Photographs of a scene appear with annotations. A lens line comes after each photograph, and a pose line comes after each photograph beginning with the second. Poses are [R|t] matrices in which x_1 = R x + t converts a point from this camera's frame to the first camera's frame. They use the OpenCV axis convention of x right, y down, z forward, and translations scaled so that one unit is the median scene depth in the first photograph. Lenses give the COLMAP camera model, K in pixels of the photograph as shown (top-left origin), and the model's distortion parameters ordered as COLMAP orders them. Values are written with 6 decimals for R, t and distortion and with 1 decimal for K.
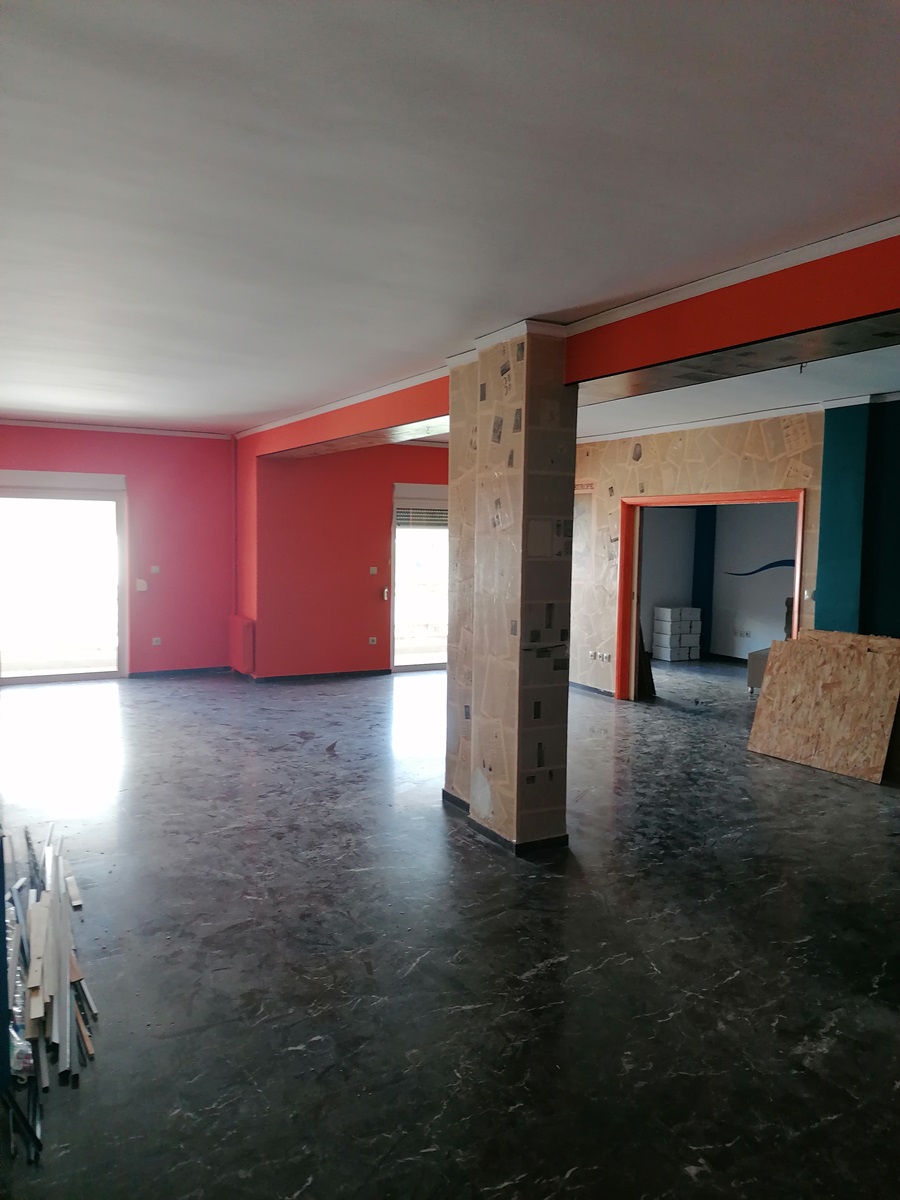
lens RADIAL K [[898.7, 0, 444.3], [0, 898.7, 596.4], [0, 0, 1]] dist [0.115552, -0.157718]
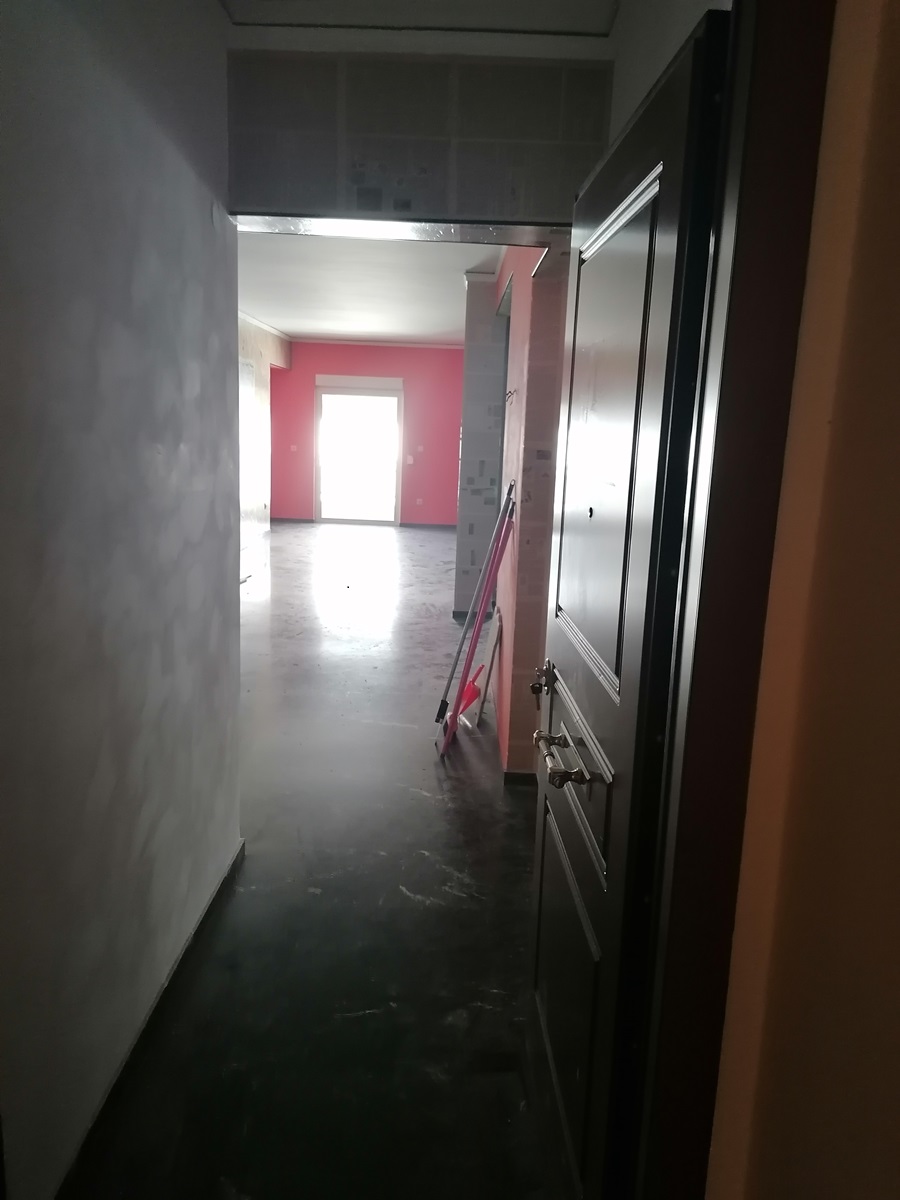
lens RADIAL K [[898.7, 0, 444.3], [0, 898.7, 596.4], [0, 0, 1]] dist [0.115552, -0.157718]
pose [[0.872678, 0.109055, -0.475963, 0.392169], [-0.059214, 0.991183, 0.118536, 0.028532], [0.484693, -0.075260, 0.871441, -0.189665]]
